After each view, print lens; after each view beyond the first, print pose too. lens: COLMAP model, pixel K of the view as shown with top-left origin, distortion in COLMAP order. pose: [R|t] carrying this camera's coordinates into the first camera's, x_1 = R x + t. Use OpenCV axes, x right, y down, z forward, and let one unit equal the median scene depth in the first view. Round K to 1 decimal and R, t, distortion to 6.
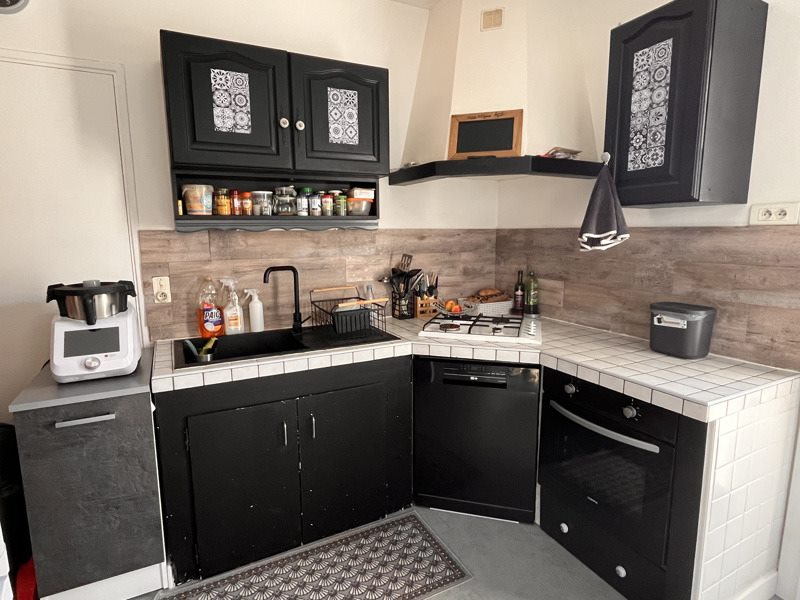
lens RADIAL K [[434.7, 0, 400.6], [0, 434.7, 298.5], [0, 0, 1]] dist [-0.001848, -0.004199]
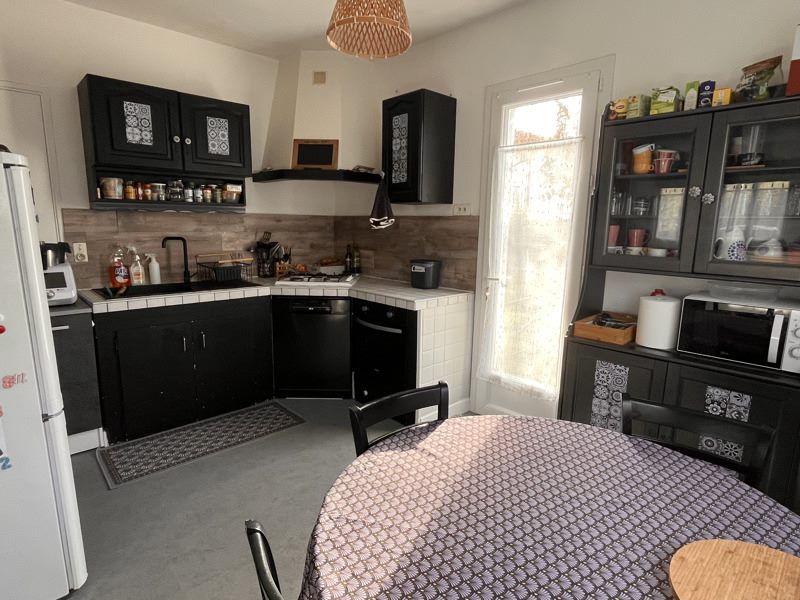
lens RADIAL K [[434.7, 0, 396.4], [0, 434.7, 301.5], [0, 0, 1]] dist [-0.001848, -0.004199]
pose [[0.964305, -0.024258, 0.263679, 0.052002], [0.017170, 0.999427, 0.029154, 0.117760], [-0.264235, -0.023586, 0.964170, -0.619574]]
